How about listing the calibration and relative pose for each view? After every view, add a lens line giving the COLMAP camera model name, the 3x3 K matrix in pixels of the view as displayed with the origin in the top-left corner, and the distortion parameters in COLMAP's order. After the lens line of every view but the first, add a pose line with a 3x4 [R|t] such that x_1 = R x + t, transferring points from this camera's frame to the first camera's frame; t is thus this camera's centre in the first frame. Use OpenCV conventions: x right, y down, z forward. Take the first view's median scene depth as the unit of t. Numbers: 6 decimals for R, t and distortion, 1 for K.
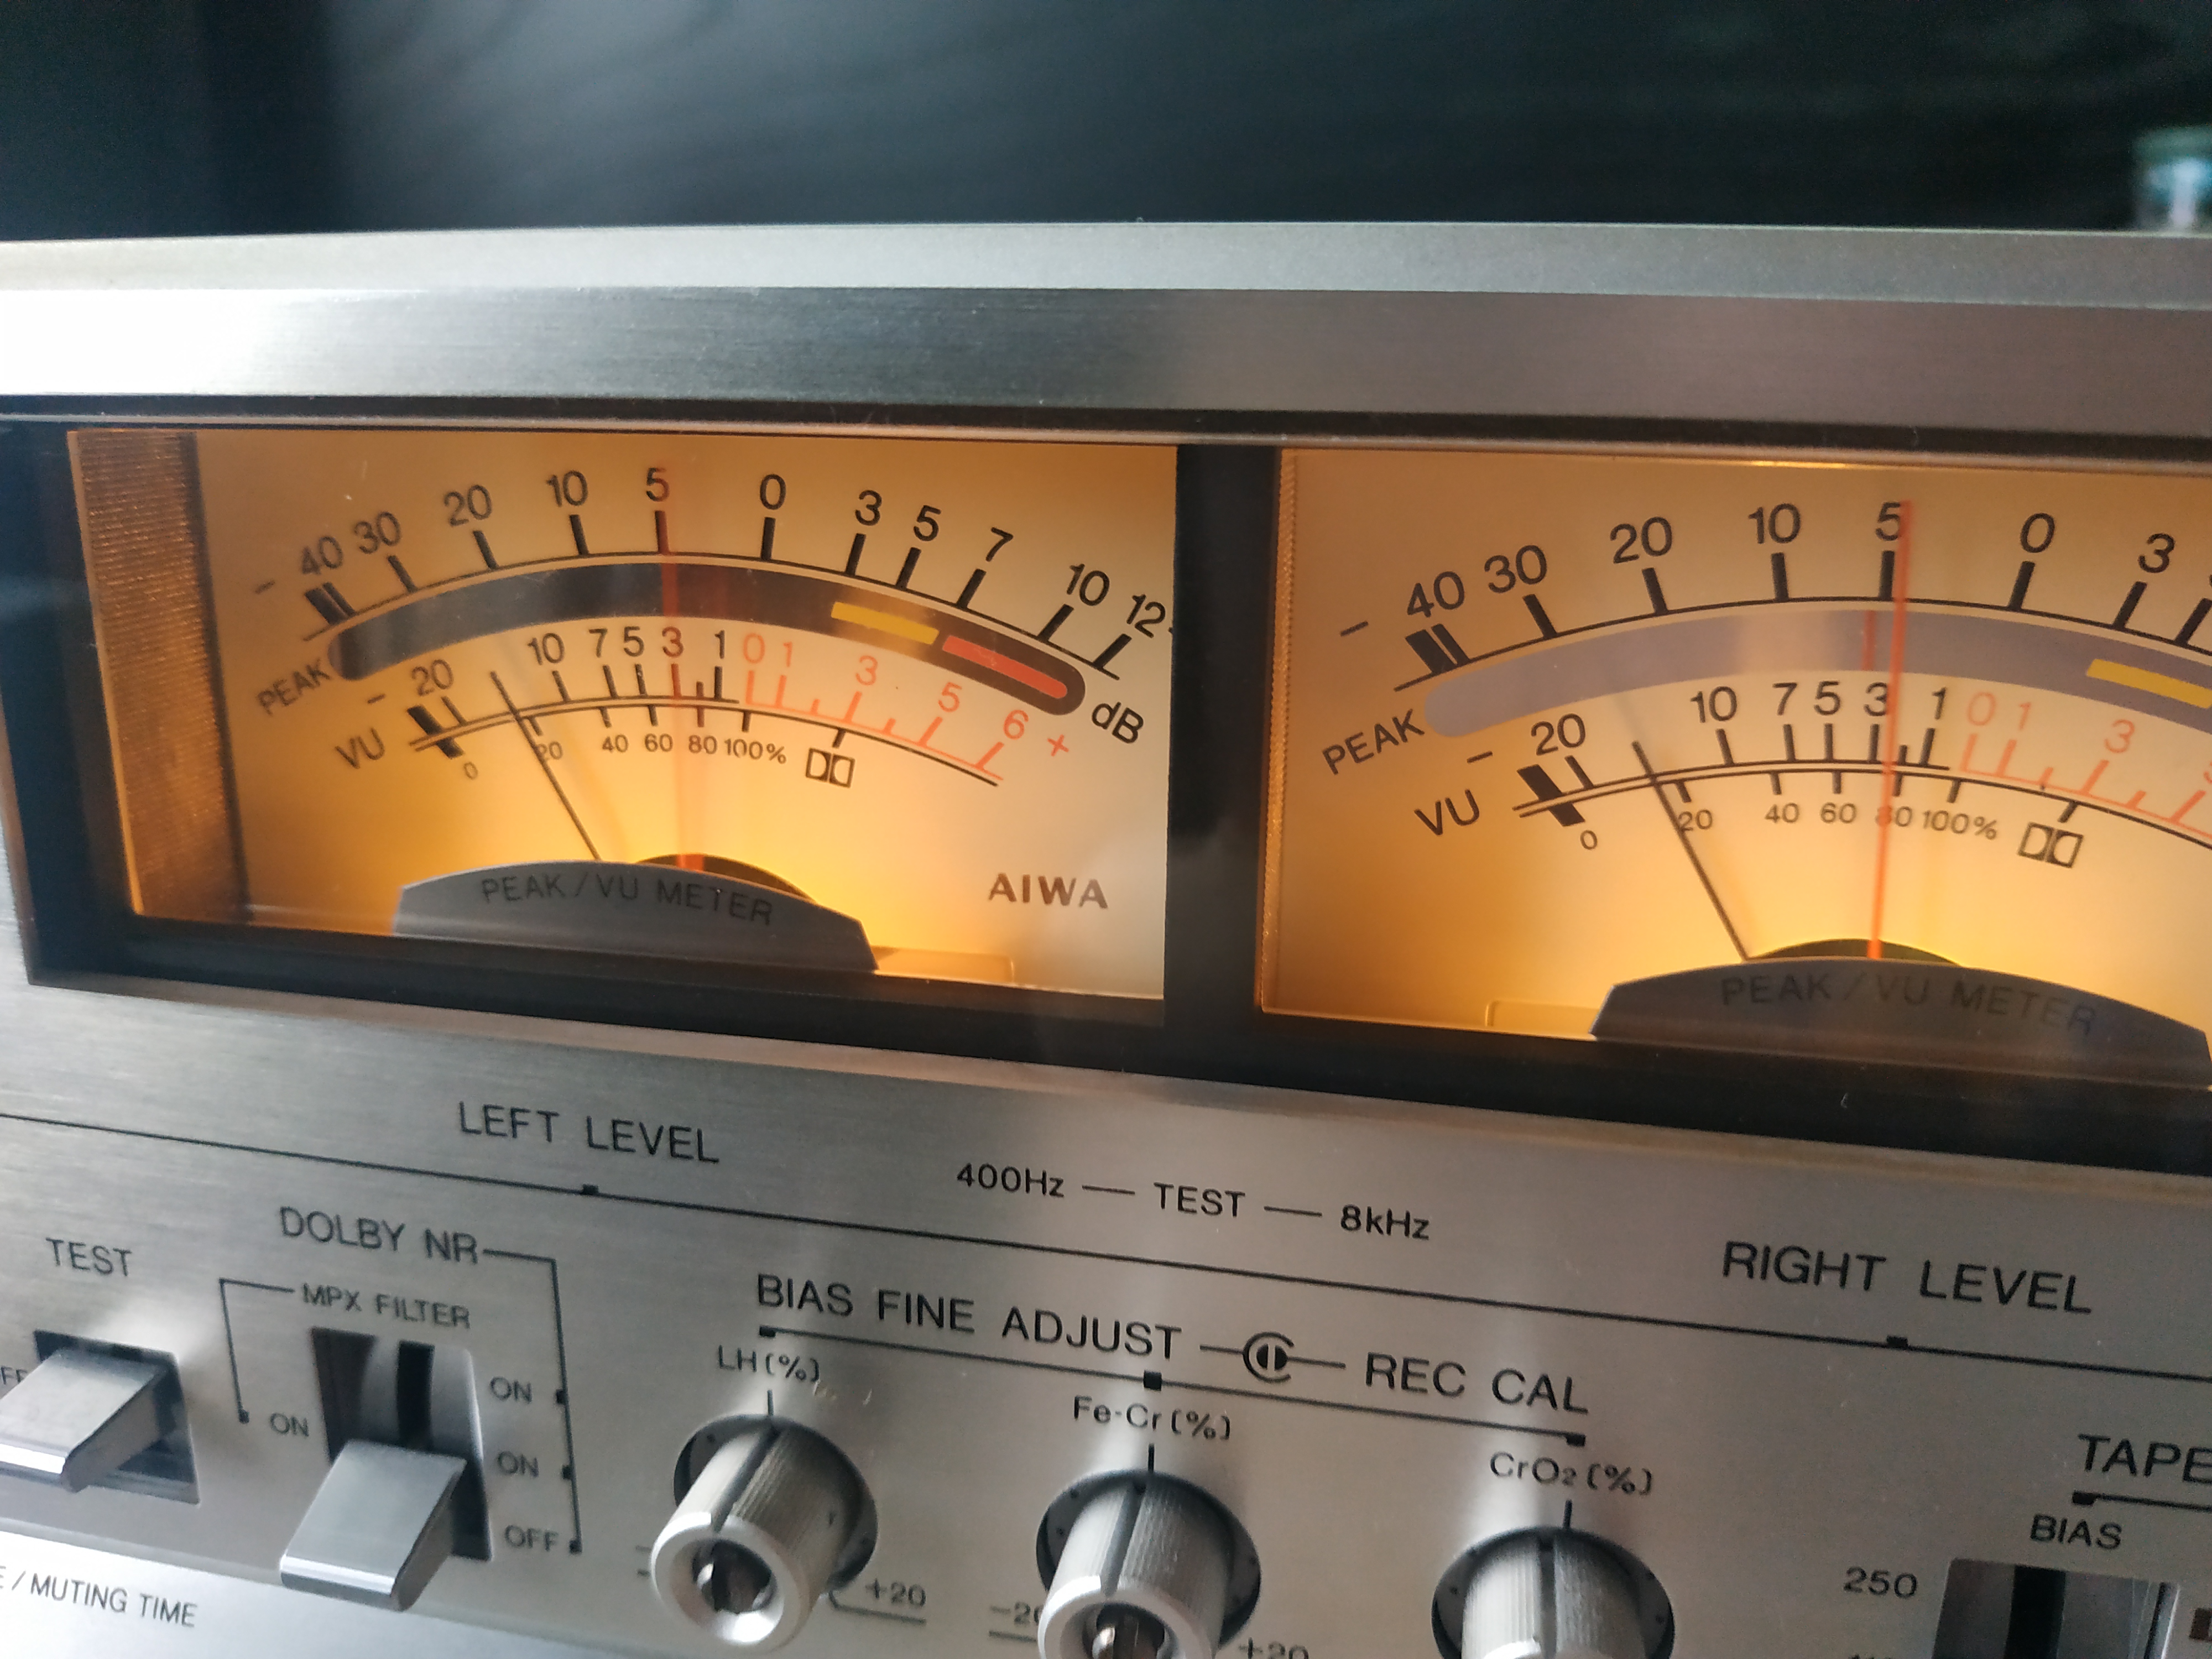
lens RADIAL K [[1573.6, 0, 1151.7], [0, 1573.6, 833.4], [0, 0, 1]] dist [-0.083557, 0.030506]
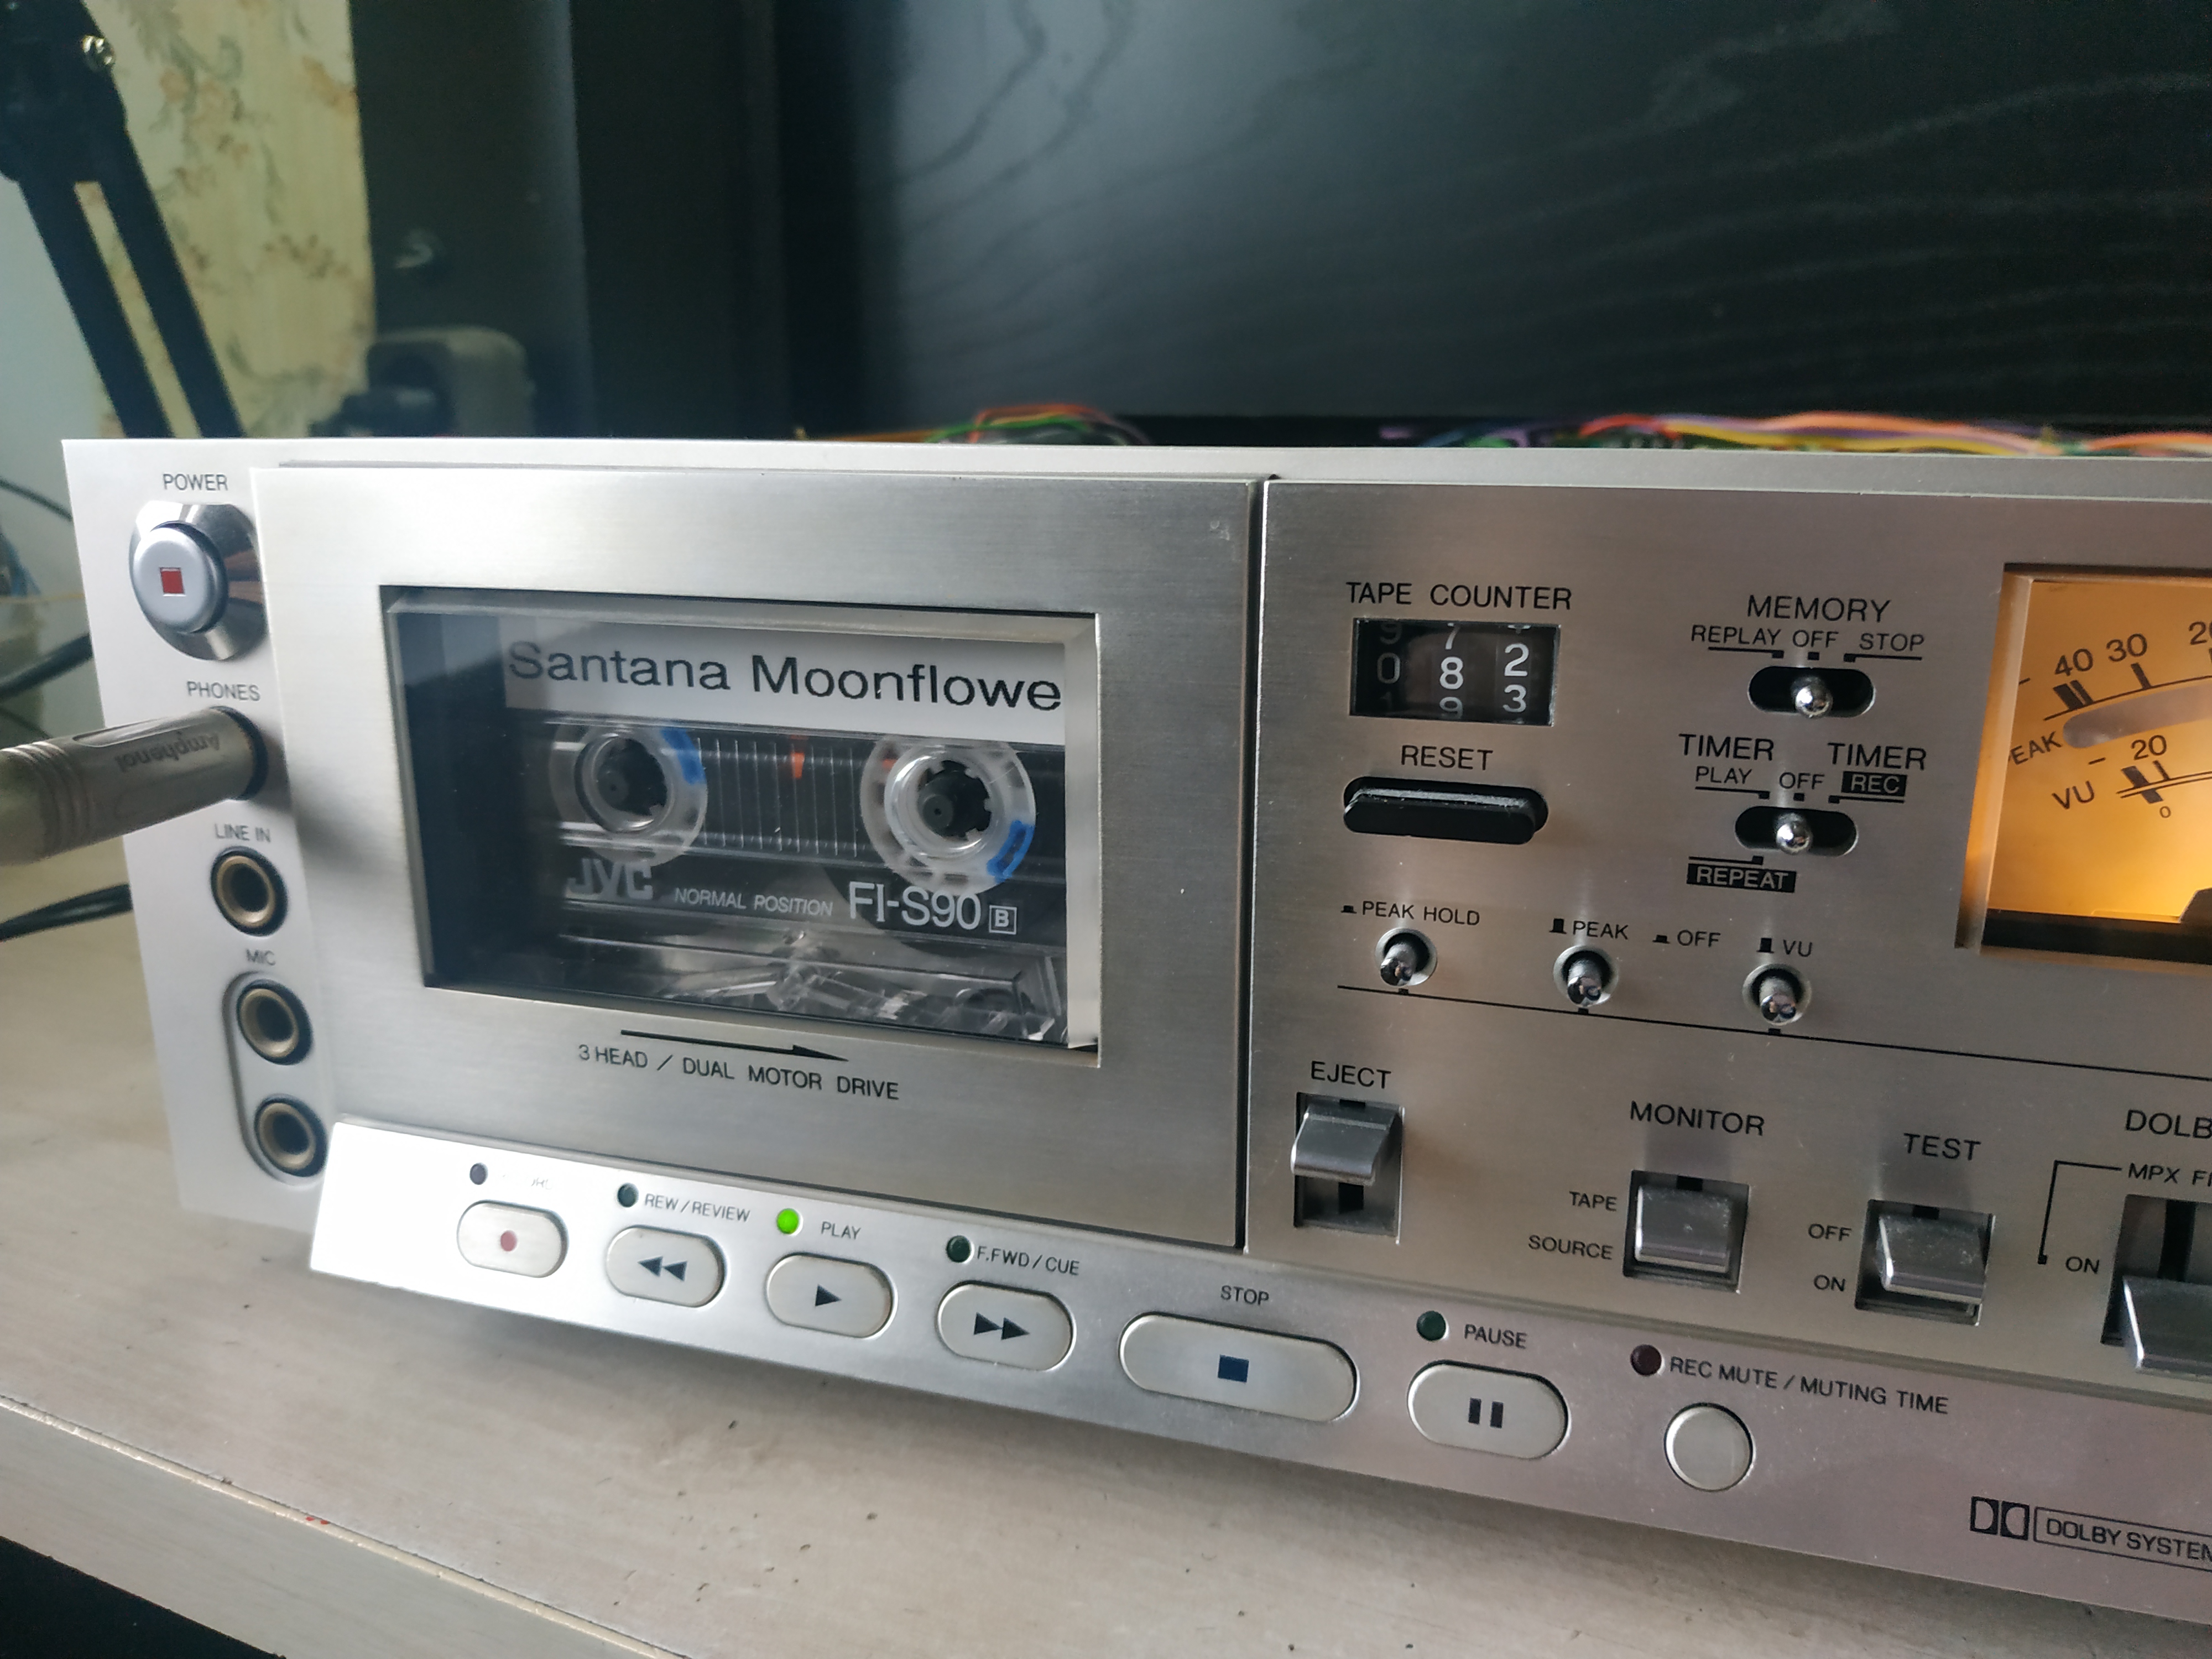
lens RADIAL K [[1499.7, 0, 1101.9], [0, 1499.7, 850.9], [0, 0, 1]] dist [-0.033578, 0.000319]
pose [[0.995975, 0.011998, -0.088823, -1.474087], [-0.012001, 0.999928, 0.000492, 0.007115], [0.088823, 0.000576, 0.996047, -0.511972]]
